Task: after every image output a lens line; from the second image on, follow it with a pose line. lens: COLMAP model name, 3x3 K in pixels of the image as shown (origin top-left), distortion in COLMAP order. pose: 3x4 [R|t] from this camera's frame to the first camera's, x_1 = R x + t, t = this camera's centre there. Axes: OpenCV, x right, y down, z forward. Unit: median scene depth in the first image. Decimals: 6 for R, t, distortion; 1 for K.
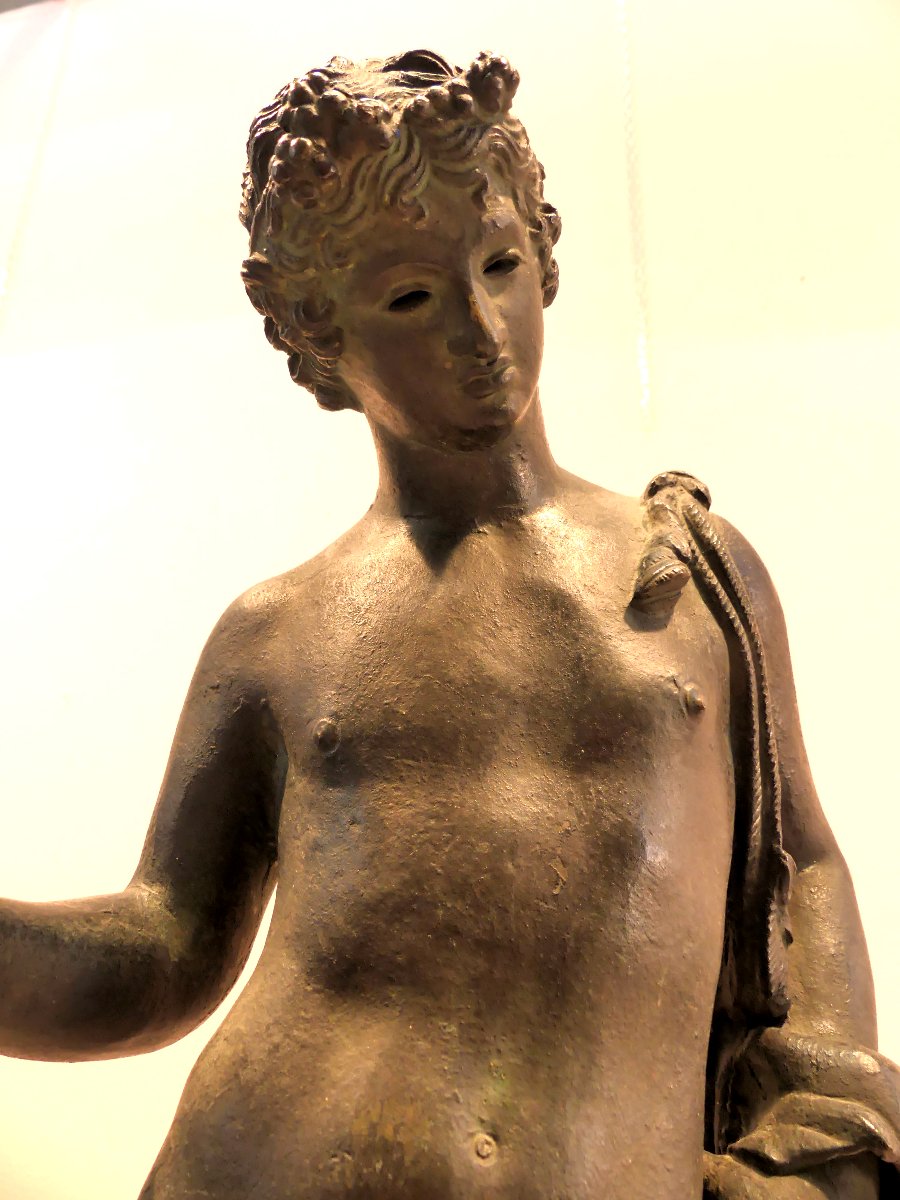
lens RADIAL K [[902.7, 0, 450.0], [0, 902.7, 600.0], [0, 0, 1]] dist [-0.019717, 0.002809]
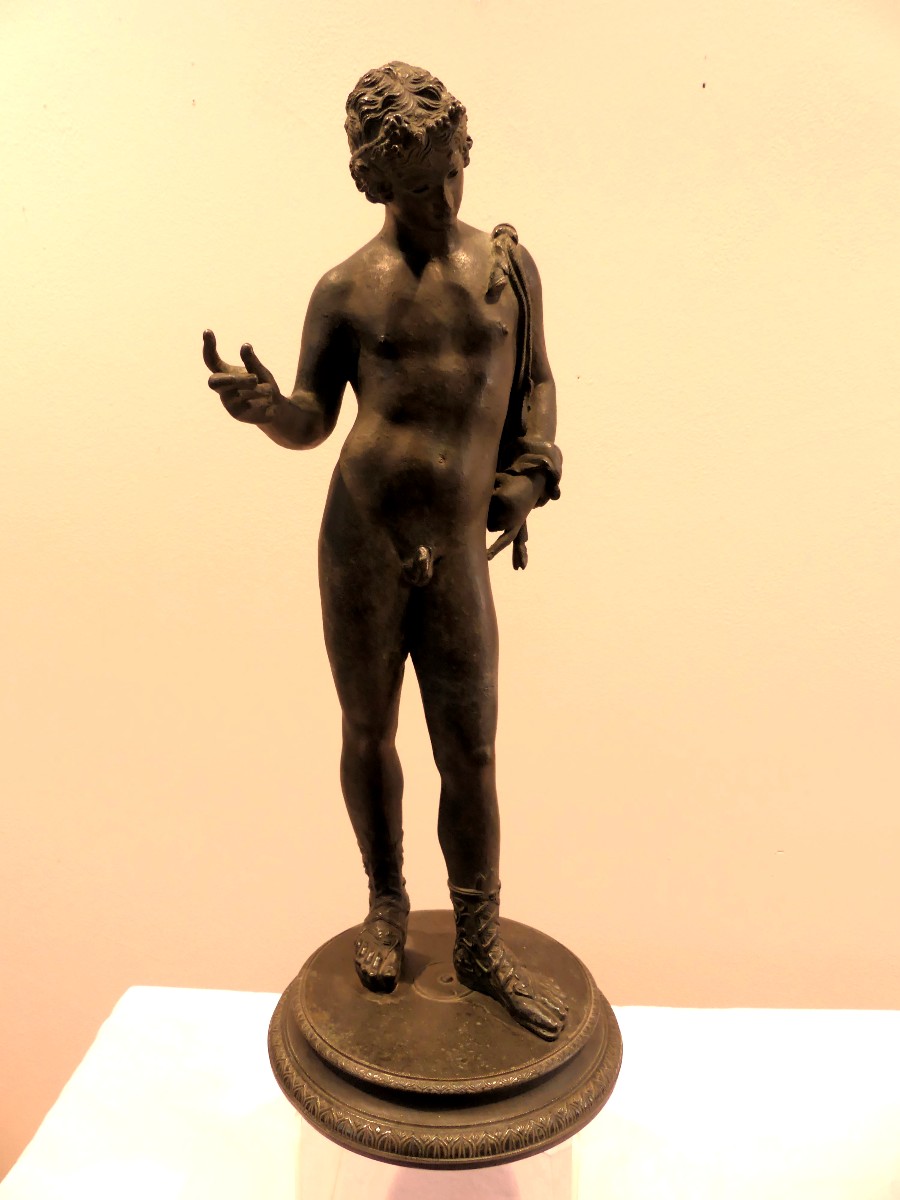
lens RADIAL K [[902.7, 0, 450.0], [0, 902.7, 600.0], [0, 0, 1]] dist [-0.019717, 0.002809]
pose [[0.976442, -0.055358, 0.208559, -0.587949], [-0.058102, 0.863381, 0.501195, -0.608950], [-0.207812, -0.501506, 0.839825, -1.943068]]
